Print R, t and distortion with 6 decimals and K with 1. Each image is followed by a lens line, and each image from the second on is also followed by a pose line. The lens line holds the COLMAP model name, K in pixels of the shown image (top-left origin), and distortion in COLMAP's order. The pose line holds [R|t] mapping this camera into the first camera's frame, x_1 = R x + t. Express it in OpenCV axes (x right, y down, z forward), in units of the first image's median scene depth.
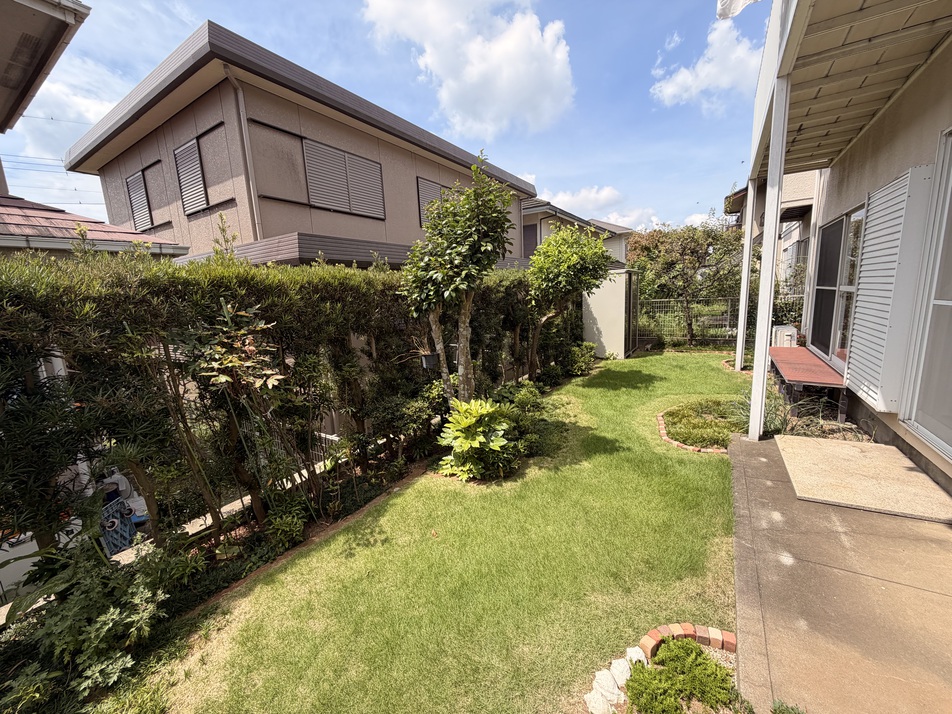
lens RADIAL K [[377.9, 0, 475.3], [0, 377.9, 357.7], [0, 0, 1]] dist [0.000430, -0.000215]
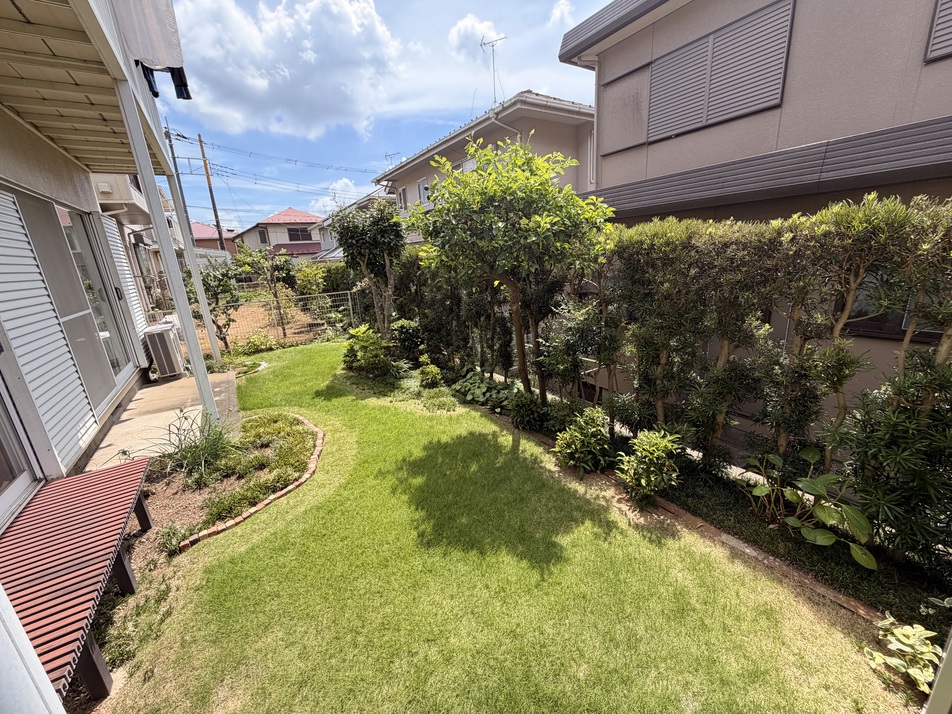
lens RADIAL K [[377.9, 0, 475.3], [0, 377.9, 357.7], [0, 0, 1]] dist [0.000430, -0.000215]
pose [[-0.404460, 0.314649, -0.858725, 0.898237], [-0.073459, 0.924742, 0.373438, -0.305015], [0.911601, 0.214121, -0.350907, 1.380327]]
